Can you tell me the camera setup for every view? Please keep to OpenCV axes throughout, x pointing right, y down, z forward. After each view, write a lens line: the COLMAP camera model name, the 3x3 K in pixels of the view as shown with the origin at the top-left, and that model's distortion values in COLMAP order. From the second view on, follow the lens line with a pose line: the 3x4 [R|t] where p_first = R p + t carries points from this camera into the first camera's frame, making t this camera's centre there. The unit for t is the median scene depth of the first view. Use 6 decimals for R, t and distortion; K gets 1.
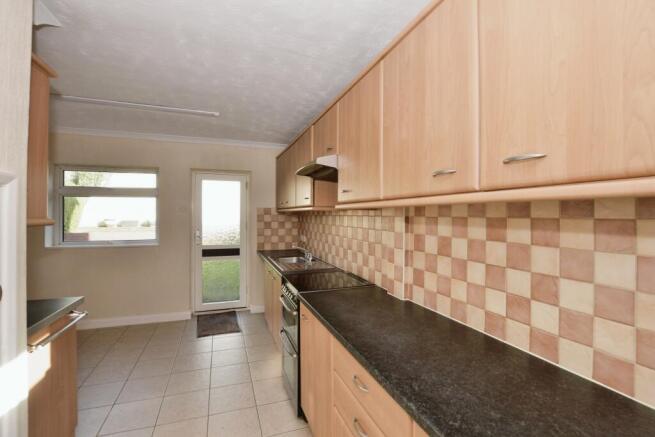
lens RADIAL K [[280.5, 0, 323.3], [0, 280.5, 216.4], [0, 0, 1]] dist [-0.022162, 0.001106]
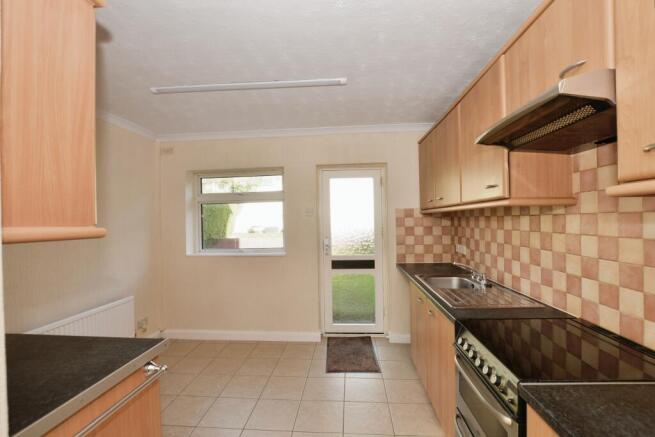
lens RADIAL K [[280.5, 0, 327.2], [0, 280.5, 219.9], [0, 0, 1]] dist [-0.022162, 0.001106]
pose [[0.907344, -0.023076, -0.419756, -0.086906], [0.021566, 0.999733, -0.008343, 0.002281], [0.419836, -0.001483, 0.907599, 0.225541]]
